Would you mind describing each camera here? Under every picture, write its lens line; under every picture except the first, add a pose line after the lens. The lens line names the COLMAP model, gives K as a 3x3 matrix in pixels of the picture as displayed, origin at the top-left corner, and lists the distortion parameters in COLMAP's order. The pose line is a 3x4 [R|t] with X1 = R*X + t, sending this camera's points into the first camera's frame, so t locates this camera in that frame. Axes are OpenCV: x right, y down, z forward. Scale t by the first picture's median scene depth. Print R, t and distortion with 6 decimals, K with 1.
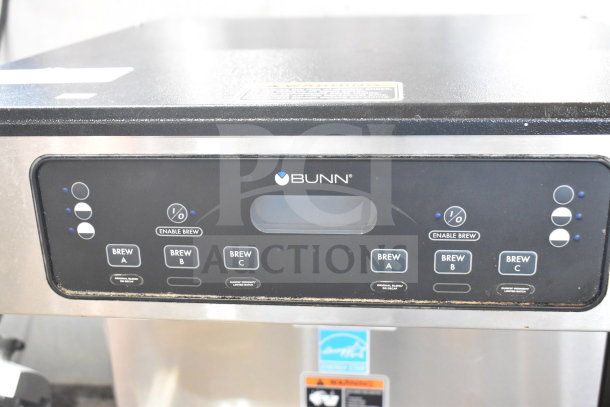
lens RADIAL K [[716.8, 0, 304.6], [0, 716.8, 201.5], [0, 0, 1]] dist [-0.072472, 0.000000]
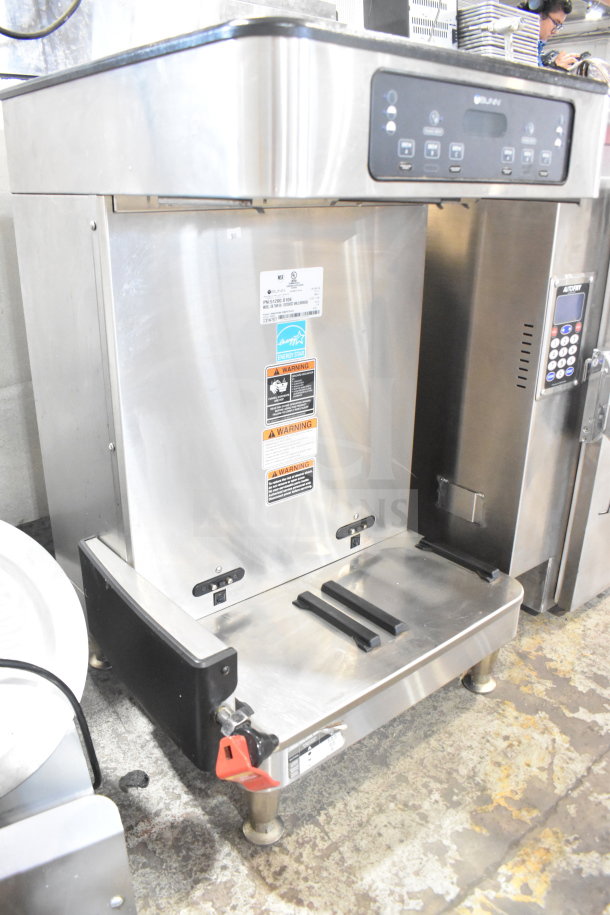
lens RADIAL K [[718.1, 0, 300.7], [0, 718.1, 458.3], [0, 0, 1]] dist [-0.100141, 0.030228]
pose [[0.681907, -0.233576, 0.693141, -1.596472], [0.217876, 0.969488, 0.112355, 0.497925], [-0.698235, 0.074403, 0.711991, 0.154936]]
